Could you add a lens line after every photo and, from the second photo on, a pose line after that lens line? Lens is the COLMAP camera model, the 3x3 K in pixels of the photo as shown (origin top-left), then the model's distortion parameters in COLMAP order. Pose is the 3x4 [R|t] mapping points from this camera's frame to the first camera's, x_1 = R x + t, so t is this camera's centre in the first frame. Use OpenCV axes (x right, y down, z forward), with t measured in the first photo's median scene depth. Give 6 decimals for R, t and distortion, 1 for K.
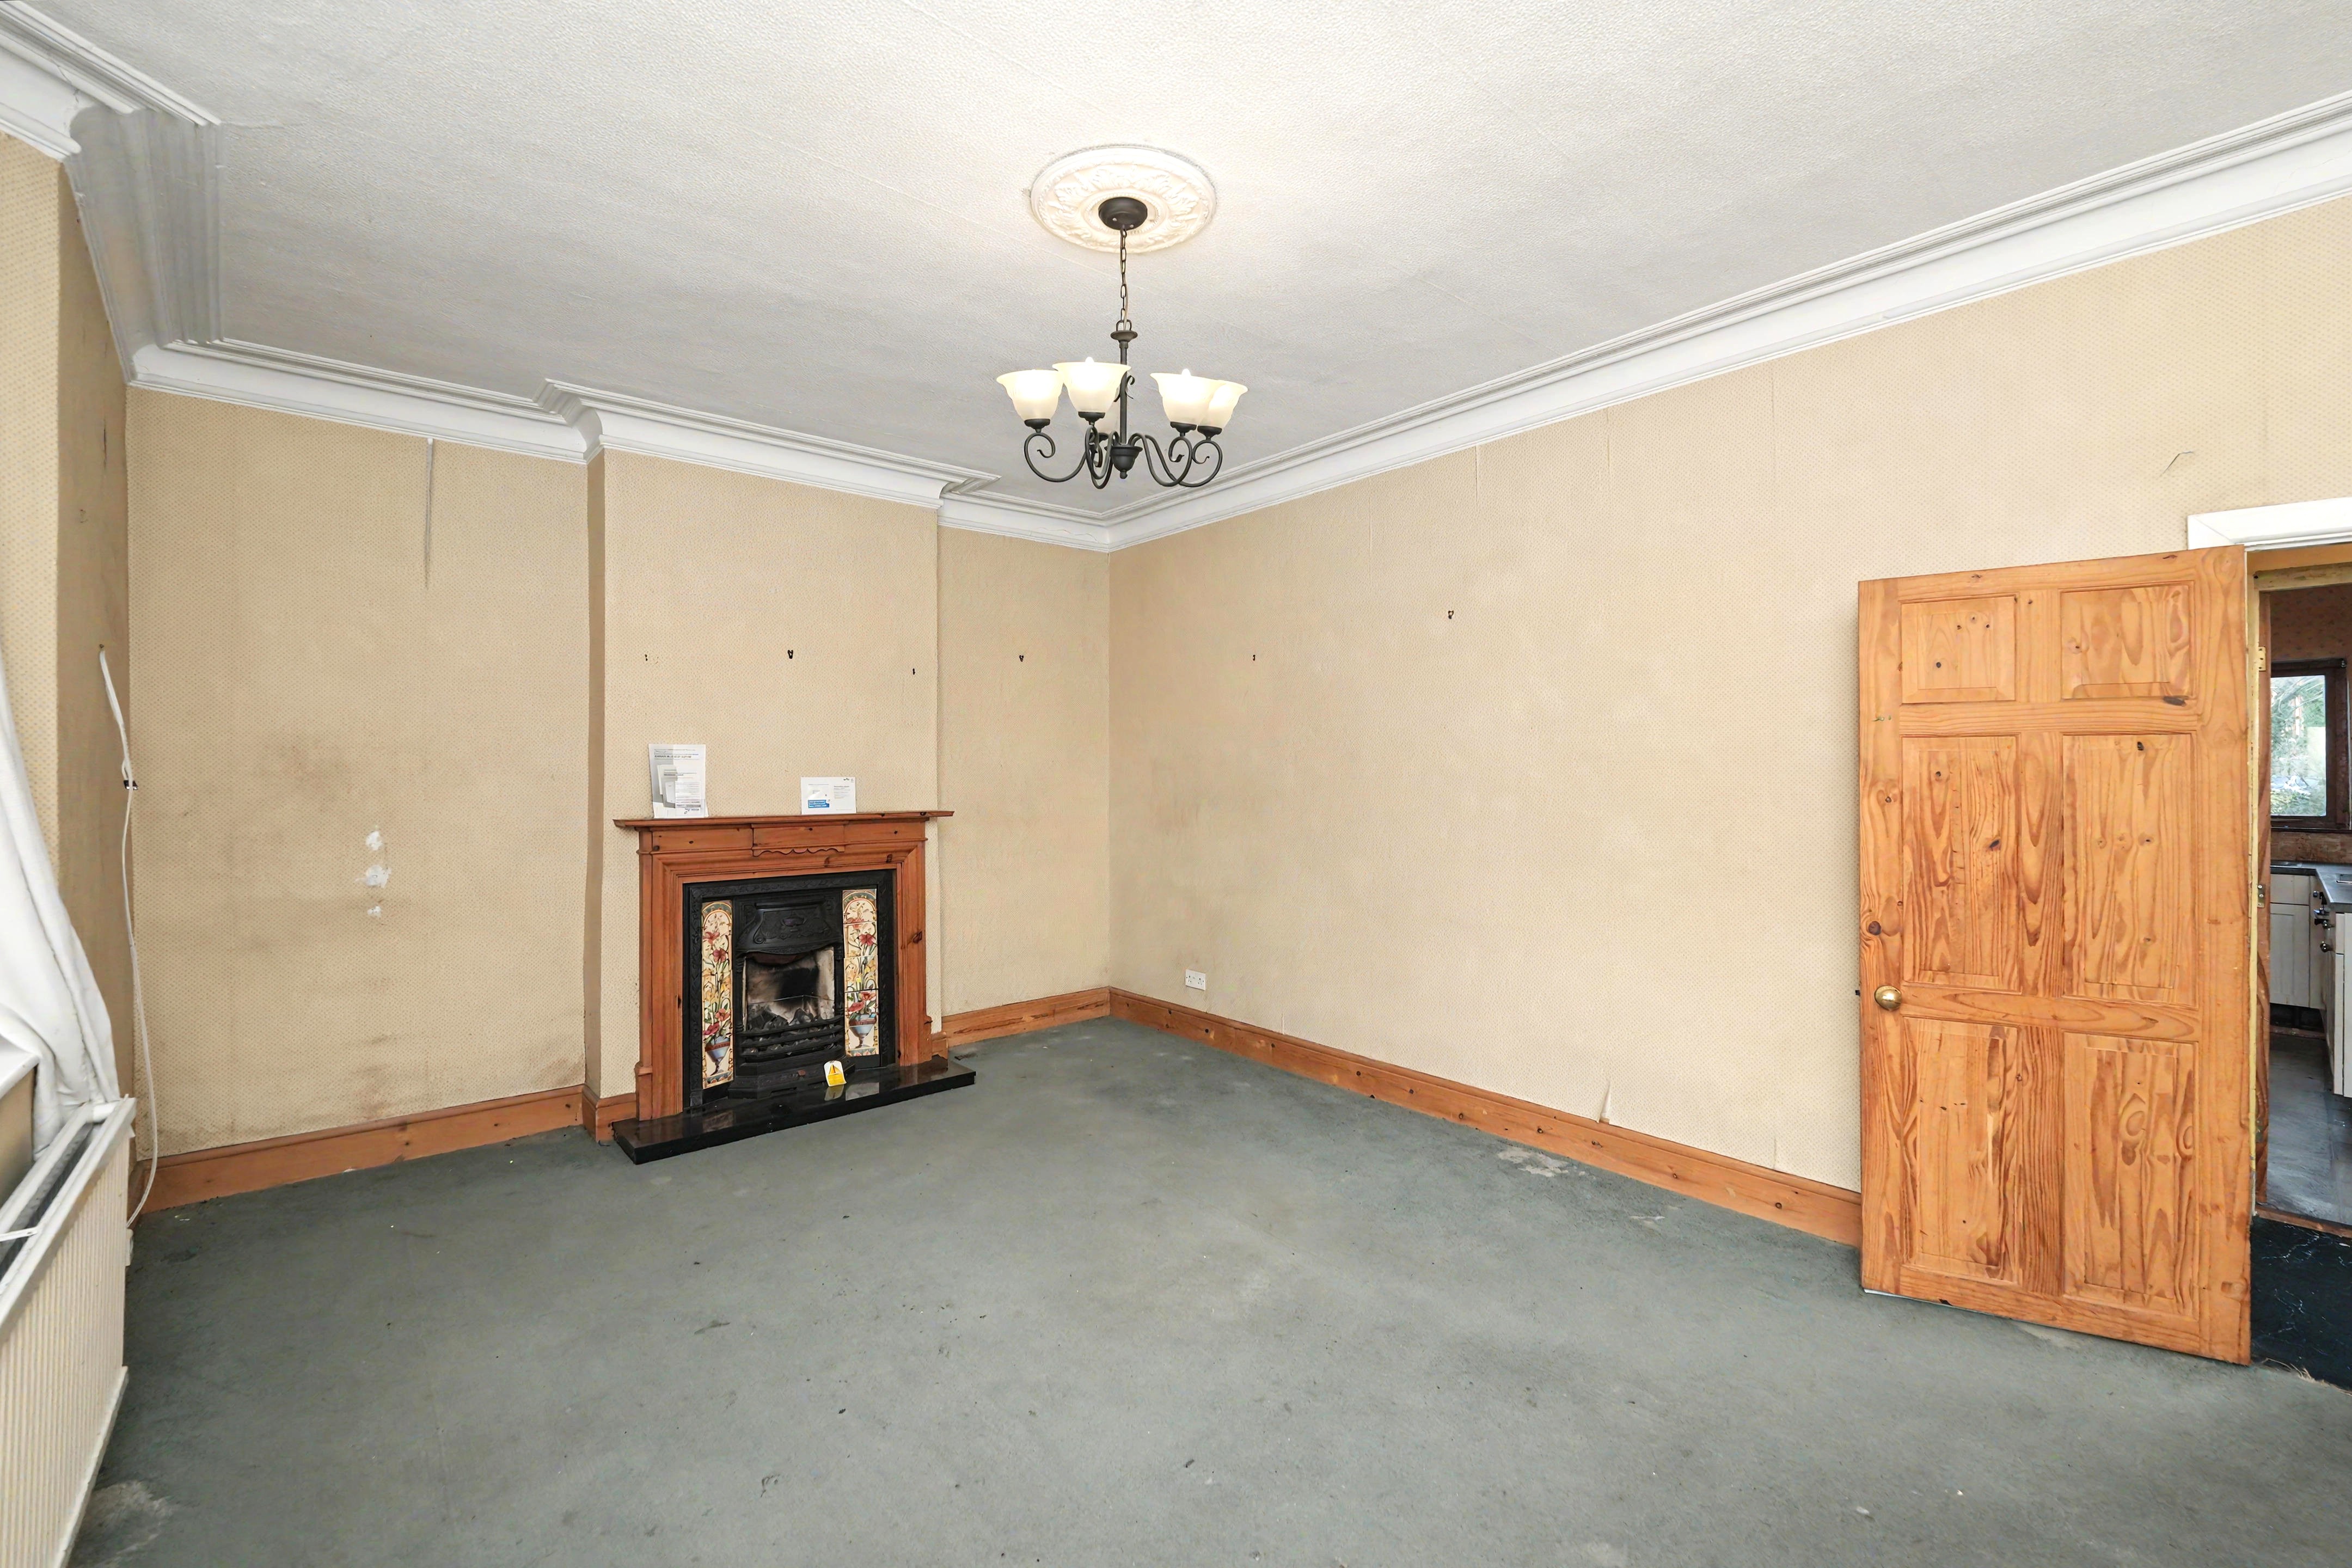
lens RADIAL K [[1003.5, 0, 1186.5], [0, 1003.5, 767.3], [0, 0, 1]] dist [-0.002236, -0.005261]
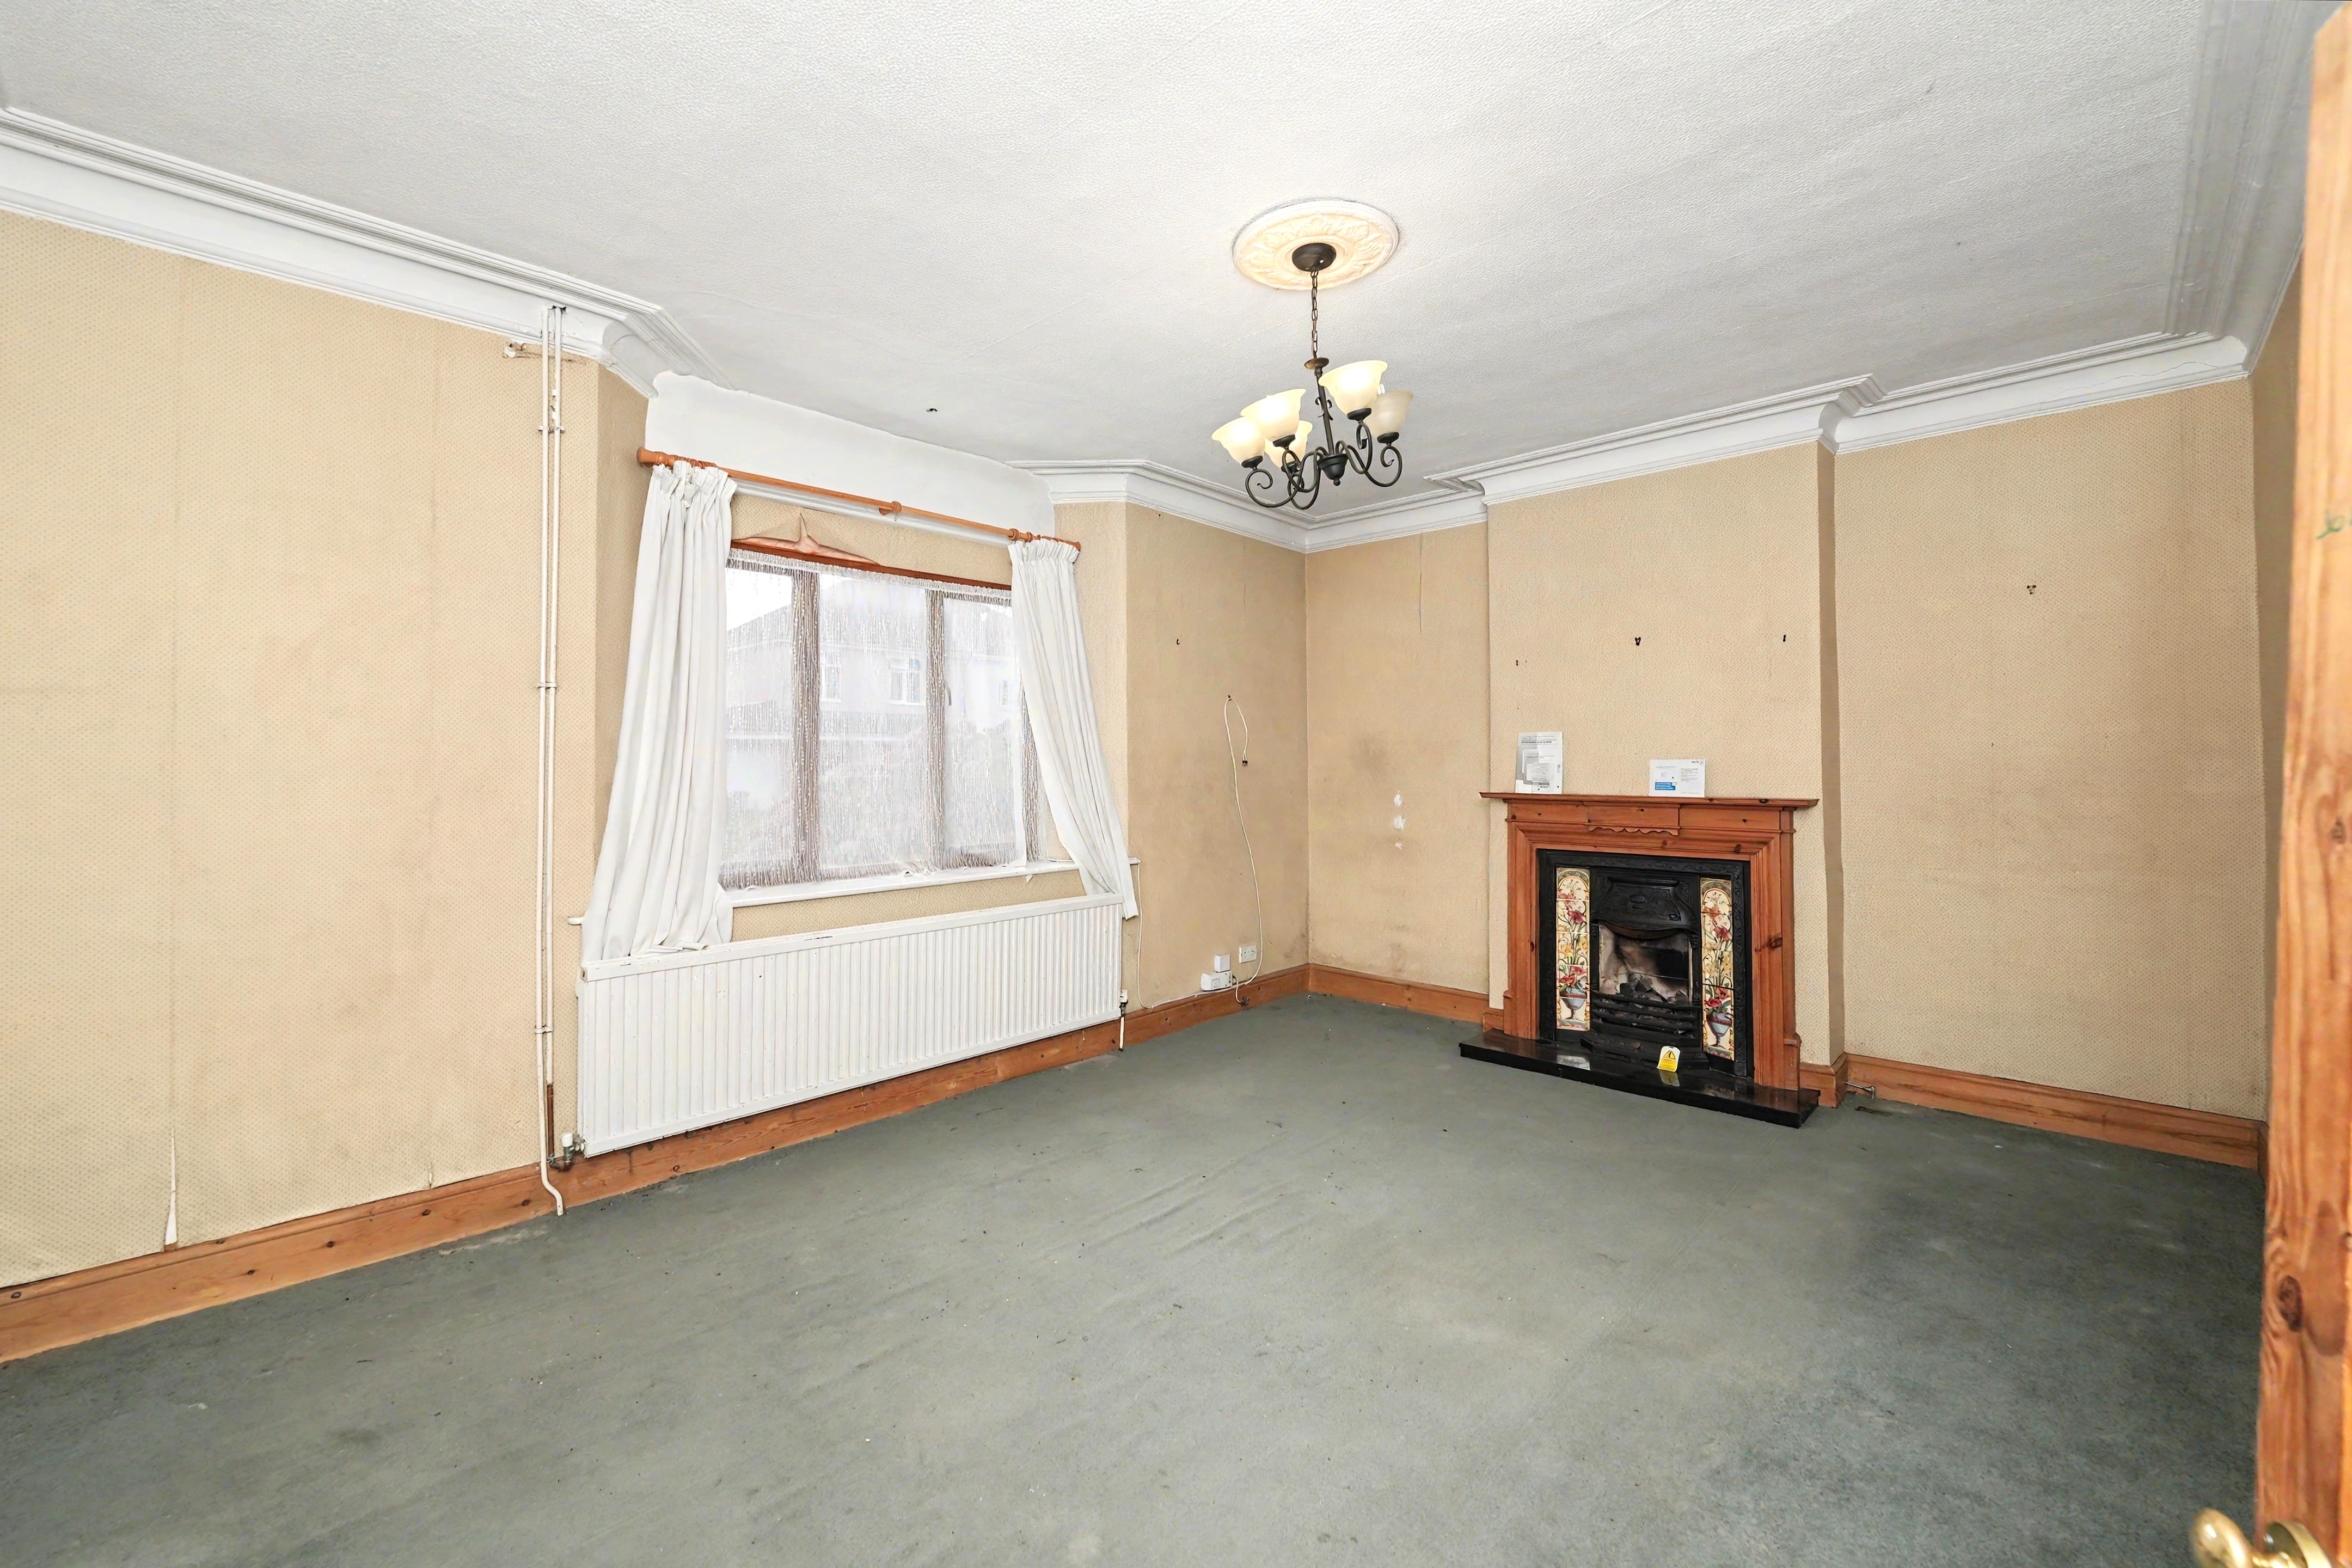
lens RADIAL K [[1003.5, 0, 1186.5], [0, 1003.5, 767.3], [0, 0, 1]] dist [-0.002236, -0.005261]
pose [[0.074327, 0.001561, -0.997233, 0.619428], [0.001273, 0.999998, 0.001660, 0.015900], [0.997233, -0.001393, 0.074324, 0.466679]]
